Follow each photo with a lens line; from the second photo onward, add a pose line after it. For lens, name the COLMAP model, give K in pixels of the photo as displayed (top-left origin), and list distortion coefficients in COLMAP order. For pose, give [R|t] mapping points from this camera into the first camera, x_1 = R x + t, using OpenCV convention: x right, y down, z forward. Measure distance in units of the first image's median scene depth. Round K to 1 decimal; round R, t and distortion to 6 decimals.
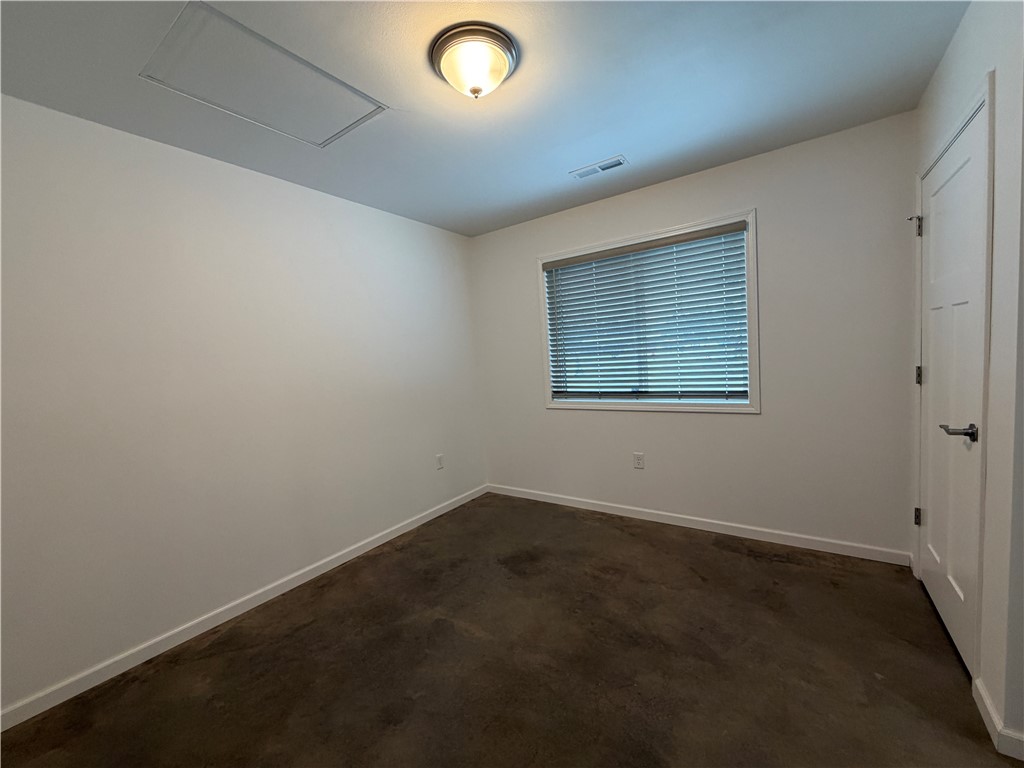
lens RADIAL K [[406.9, 0, 509.8], [0, 406.9, 385.9], [0, 0, 1]] dist [0.001062, -0.000498]
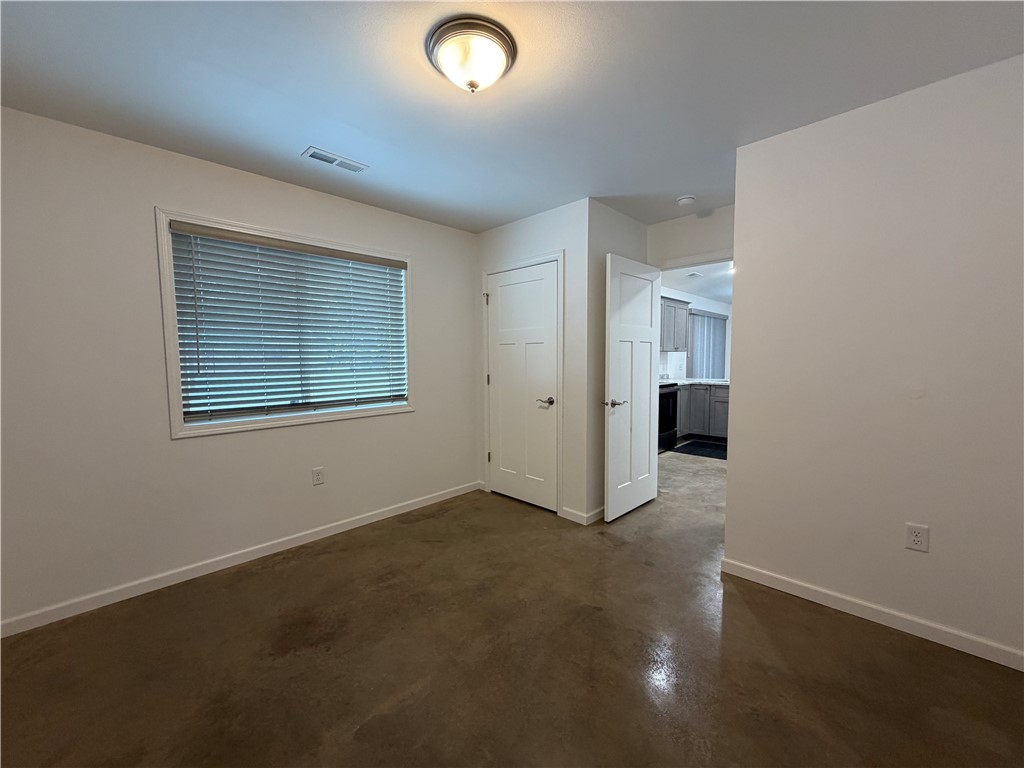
lens RADIAL K [[406.9, 0, 509.5], [0, 406.9, 387.5], [0, 0, 1]] dist [0.001062, -0.000498]
pose [[0.166927, -0.009364, 0.985925, -0.615026], [0.072926, 0.997333, -0.002875, 0.017991], [-0.983269, 0.072379, 0.167165, 0.464749]]
